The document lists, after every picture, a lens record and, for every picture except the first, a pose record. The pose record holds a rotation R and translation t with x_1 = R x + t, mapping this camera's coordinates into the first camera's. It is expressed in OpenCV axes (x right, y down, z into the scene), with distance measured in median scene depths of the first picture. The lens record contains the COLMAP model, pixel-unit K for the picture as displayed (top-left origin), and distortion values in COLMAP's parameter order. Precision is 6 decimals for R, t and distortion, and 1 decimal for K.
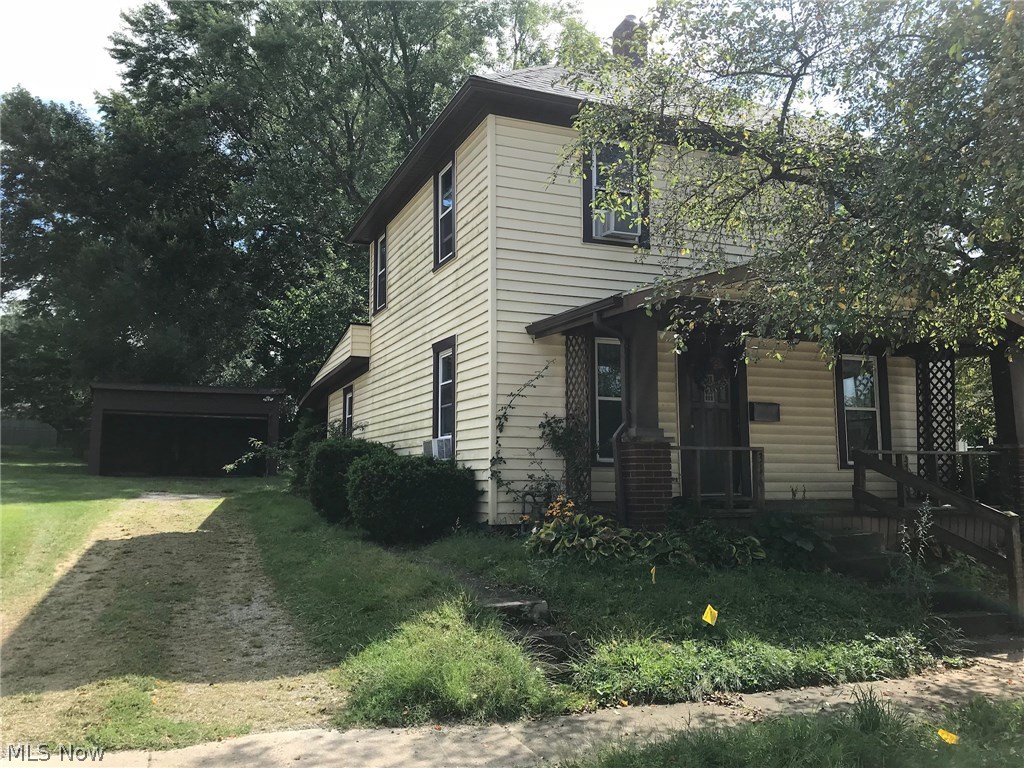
lens RADIAL K [[832.4, 0, 499.4], [0, 832.4, 386.9], [0, 0, 1]] dist [0.038174, -0.002750]
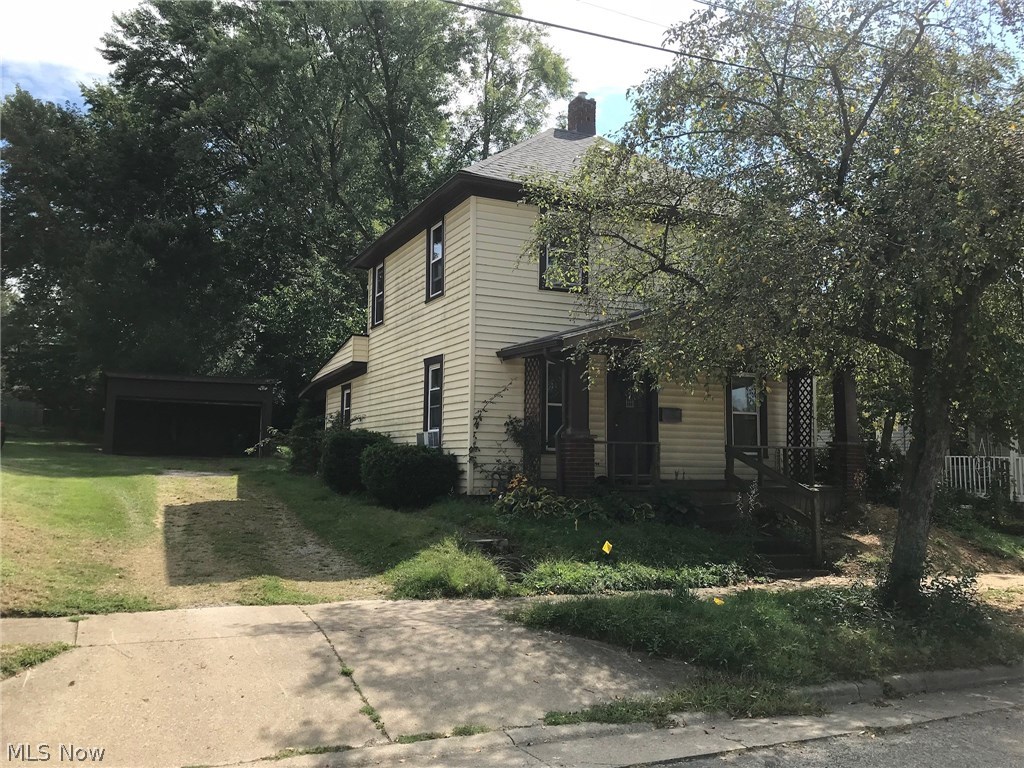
lens RADIAL K [[827.5, 0, 497.1], [0, 827.5, 383.2], [0, 0, 1]] dist [0.053111, -0.001805]
pose [[0.999049, 0.016300, 0.040449, -0.018593], [-0.016938, 0.999736, 0.015500, -0.037146], [-0.040185, -0.016170, 0.999061, -0.323347]]
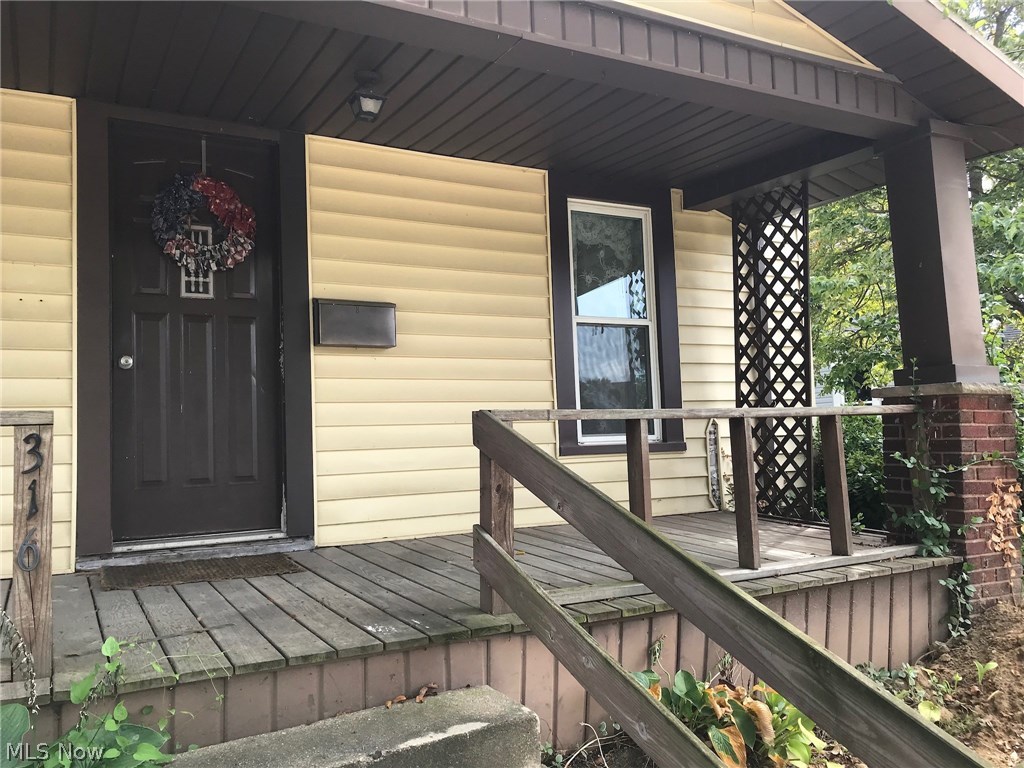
lens RADIAL K [[845.8, 0, 496.5], [0, 845.8, 385.3], [0, 0, 1]] dist [0.064499, 0.000967]
pose [[0.993283, -0.025562, 0.112850, 0.334820], [0.021519, 0.999087, 0.036901, 0.045437], [-0.113690, -0.034224, 0.992927, 0.586769]]
